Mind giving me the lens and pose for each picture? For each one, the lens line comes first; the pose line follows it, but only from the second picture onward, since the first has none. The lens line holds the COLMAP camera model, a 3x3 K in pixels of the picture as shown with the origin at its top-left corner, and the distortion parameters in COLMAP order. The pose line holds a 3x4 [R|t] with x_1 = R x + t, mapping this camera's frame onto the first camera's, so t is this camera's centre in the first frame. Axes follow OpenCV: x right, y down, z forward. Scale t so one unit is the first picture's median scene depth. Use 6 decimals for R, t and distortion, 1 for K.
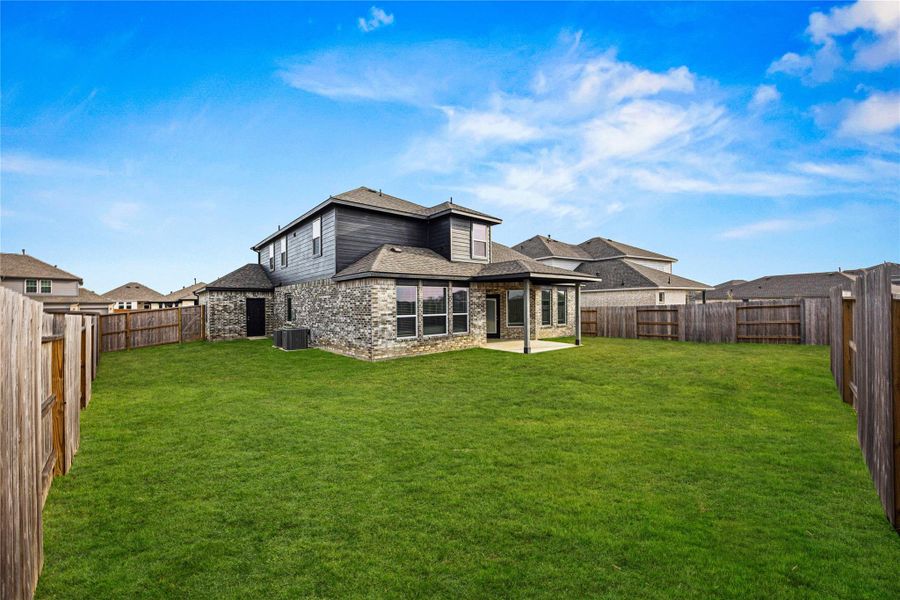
lens RADIAL K [[346.1, 0, 450.7], [0, 346.1, 302.8], [0, 0, 1]] dist [-0.019159, -0.000179]
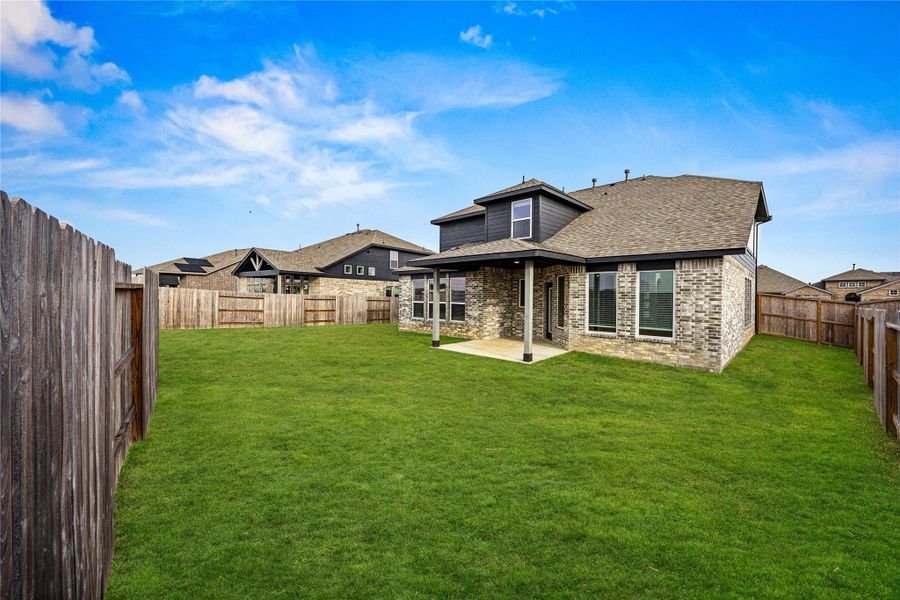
lens RADIAL K [[346.1, 0, 450.9], [0, 346.1, 294.5], [0, 0, 1]] dist [-0.019159, -0.000179]
pose [[0.091784, 0.017024, -0.995633, 1.093773], [-0.001928, 0.999855, 0.016918, -0.011834], [0.995777, 0.000367, 0.091803, 0.907869]]
